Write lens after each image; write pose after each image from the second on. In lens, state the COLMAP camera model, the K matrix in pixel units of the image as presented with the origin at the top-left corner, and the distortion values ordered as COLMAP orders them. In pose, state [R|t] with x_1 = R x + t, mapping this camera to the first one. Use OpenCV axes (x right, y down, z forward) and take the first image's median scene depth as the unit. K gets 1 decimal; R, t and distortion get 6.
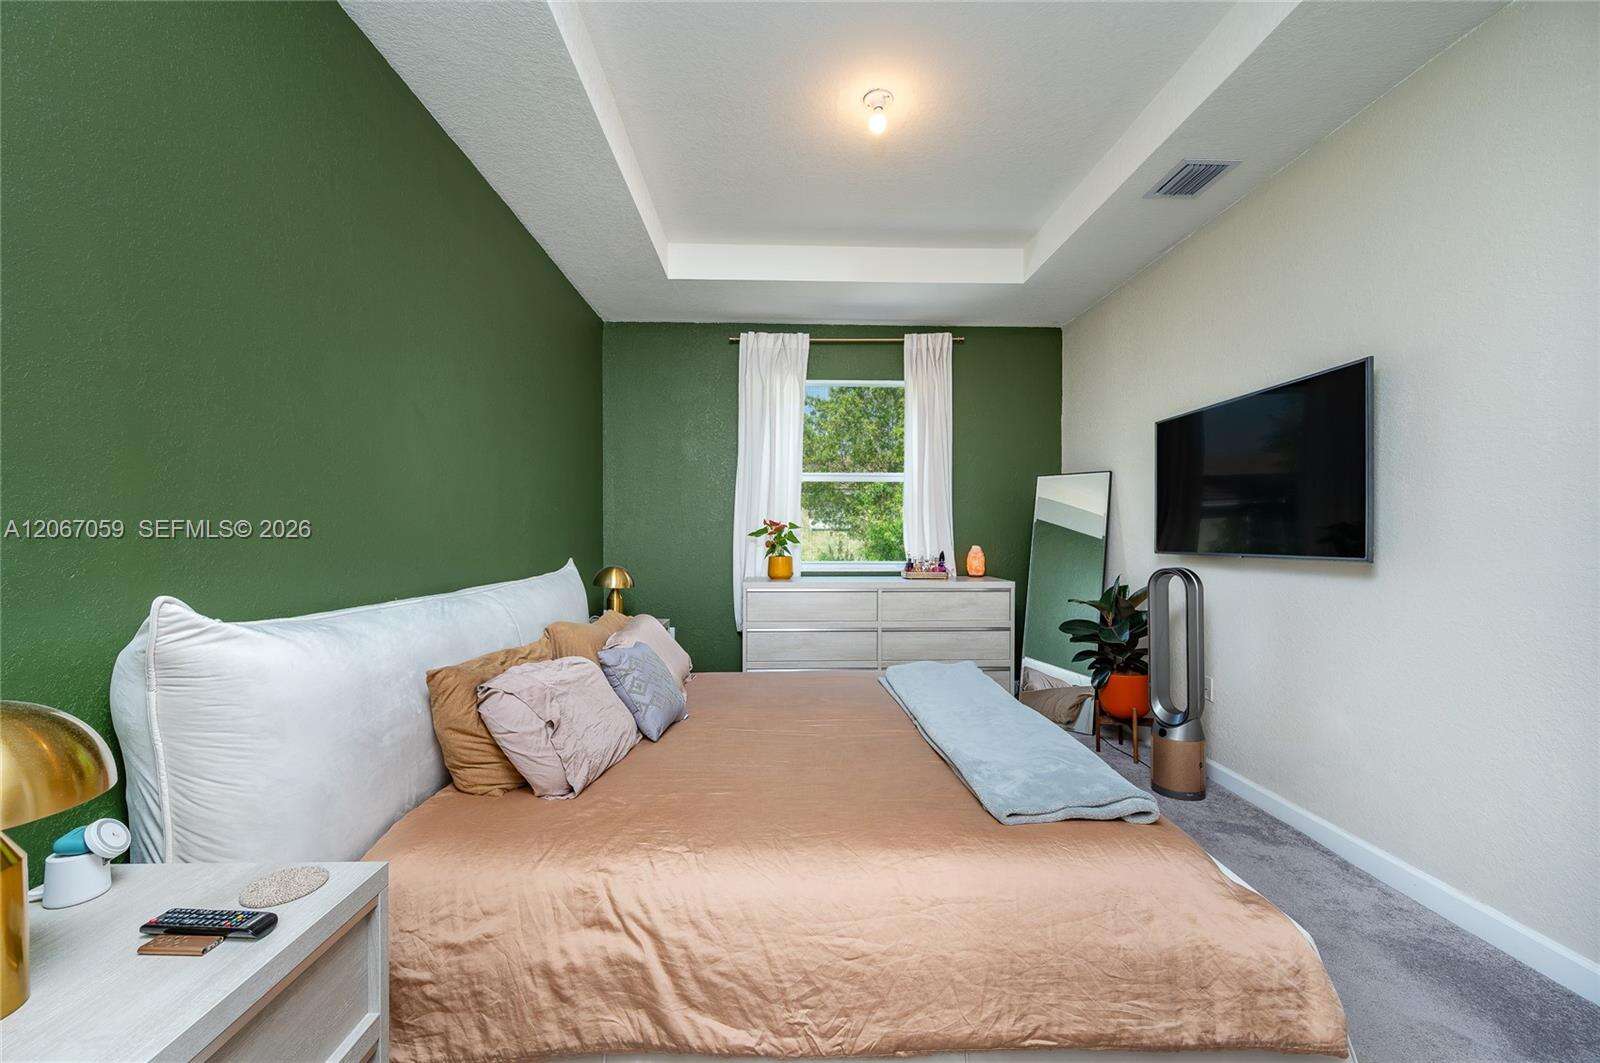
lens RADIAL K [[626.4, 0, 800.0], [0, 626.4, 531.5], [0, 0, 1]] dist [0.001850, 0.000083]
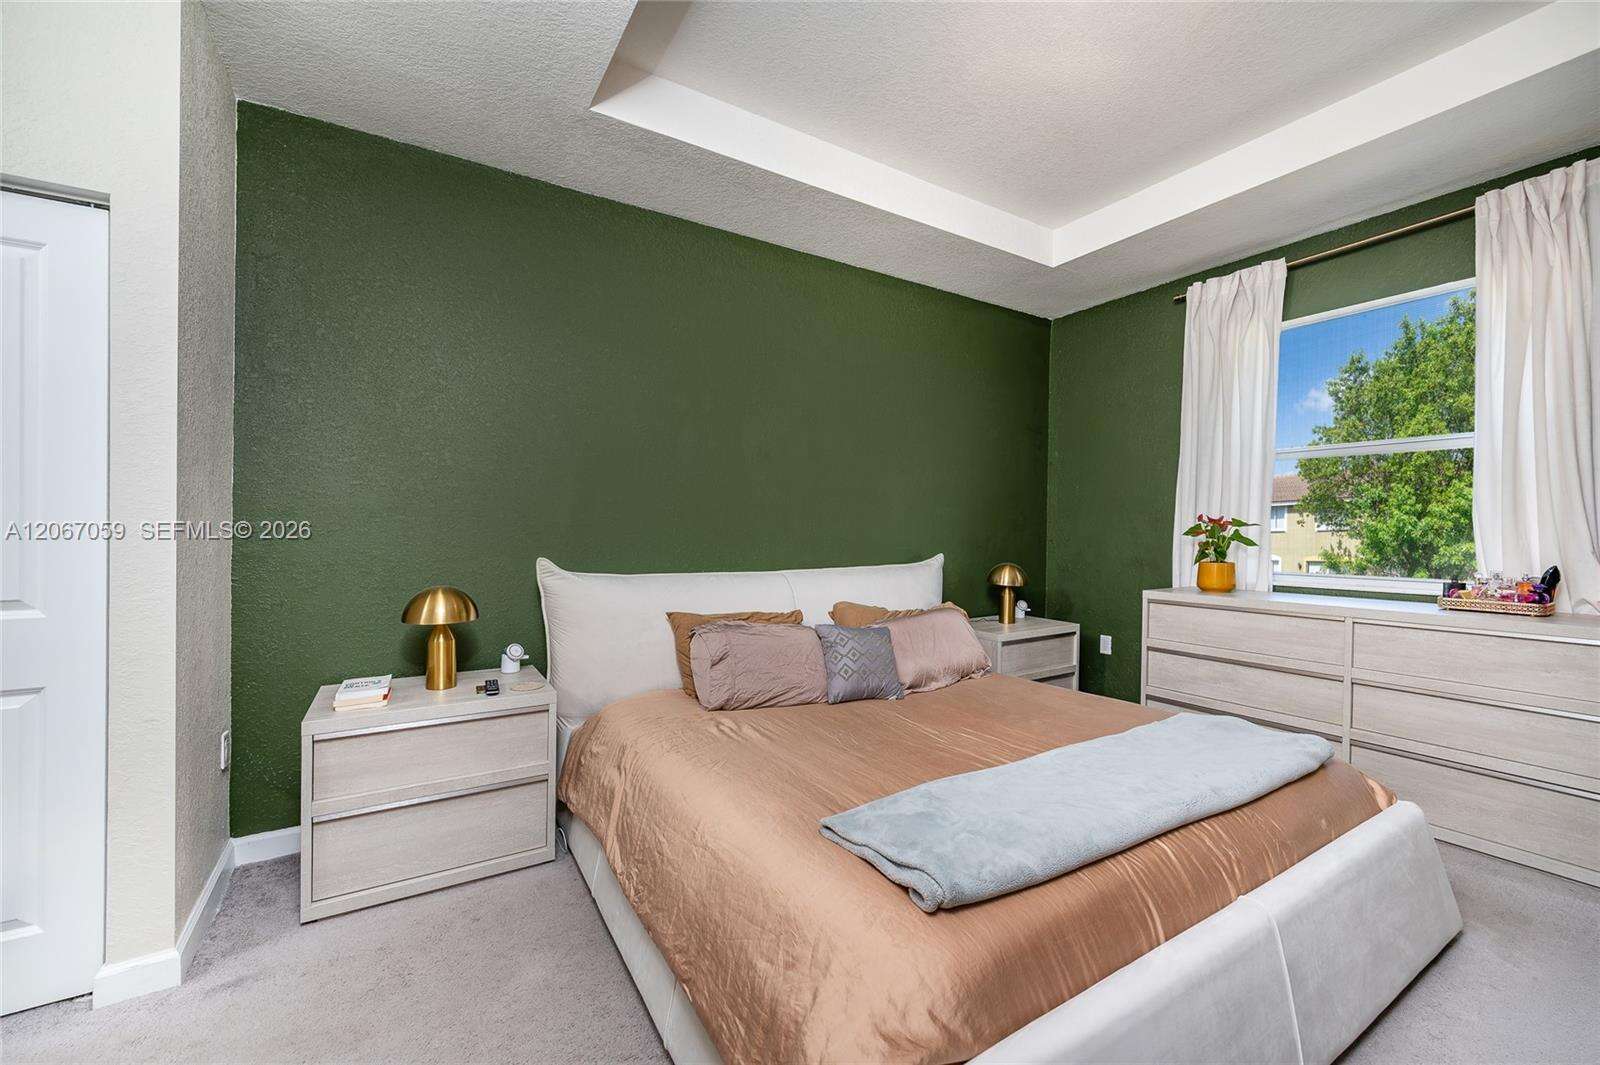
lens RADIAL K [[626.4, 0, 800.0], [0, 626.4, 532.5], [0, 0, 1]] dist [0.001850, 0.000083]
pose [[0.517401, 0.002913, -0.855738, 0.361537], [-0.000383, 0.999995, 0.003173, 0.000229], [0.855743, -0.001314, 0.517400, 0.151233]]
